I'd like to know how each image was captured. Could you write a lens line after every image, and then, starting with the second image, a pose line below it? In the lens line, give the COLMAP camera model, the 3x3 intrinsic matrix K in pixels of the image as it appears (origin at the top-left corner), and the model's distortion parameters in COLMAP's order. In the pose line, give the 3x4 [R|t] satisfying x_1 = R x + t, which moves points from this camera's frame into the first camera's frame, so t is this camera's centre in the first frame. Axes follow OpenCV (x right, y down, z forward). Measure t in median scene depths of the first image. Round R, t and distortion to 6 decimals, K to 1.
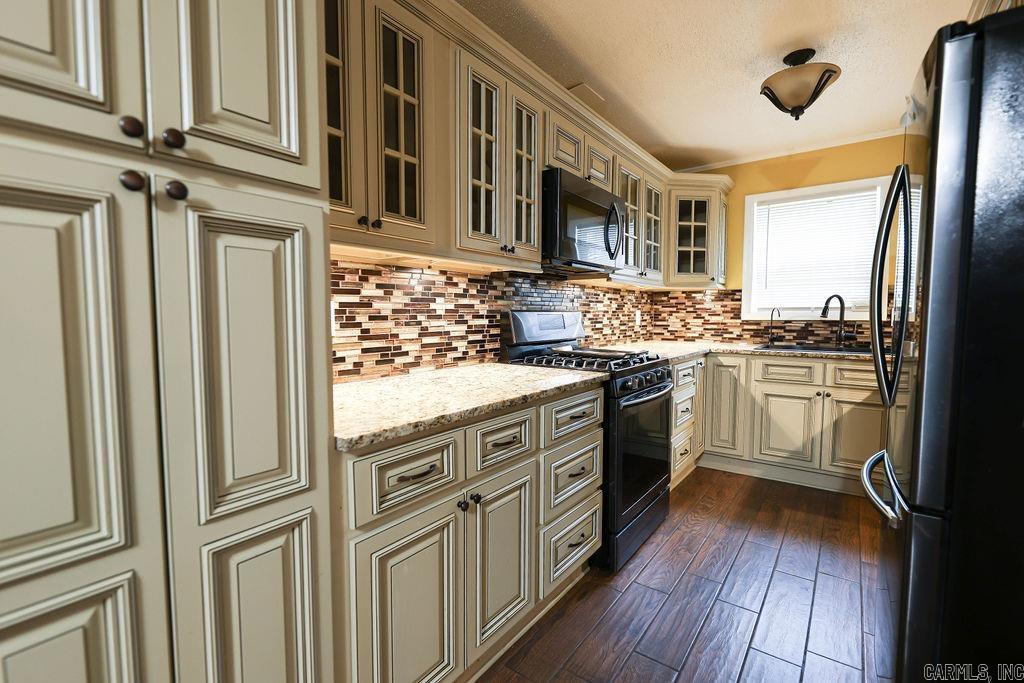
lens RADIAL K [[457.3, 0, 504.1], [0, 457.3, 345.1], [0, 0, 1]] dist [0.004923, -0.001819]
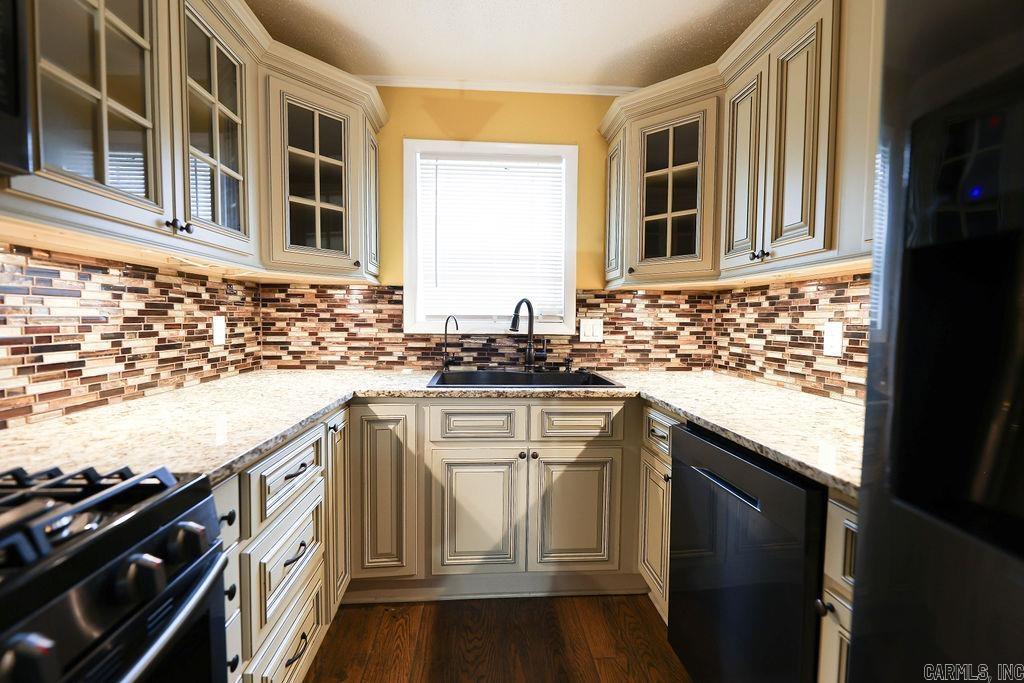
lens RADIAL K [[457.3, 0, 509.2], [0, 457.3, 340.9], [0, 0, 1]] dist [0.004923, -0.001819]
pose [[0.754714, -0.021919, 0.655687, 0.251800], [0.033338, 0.999432, -0.004963, -0.043859], [-0.655206, 0.025606, 0.755016, 0.505741]]
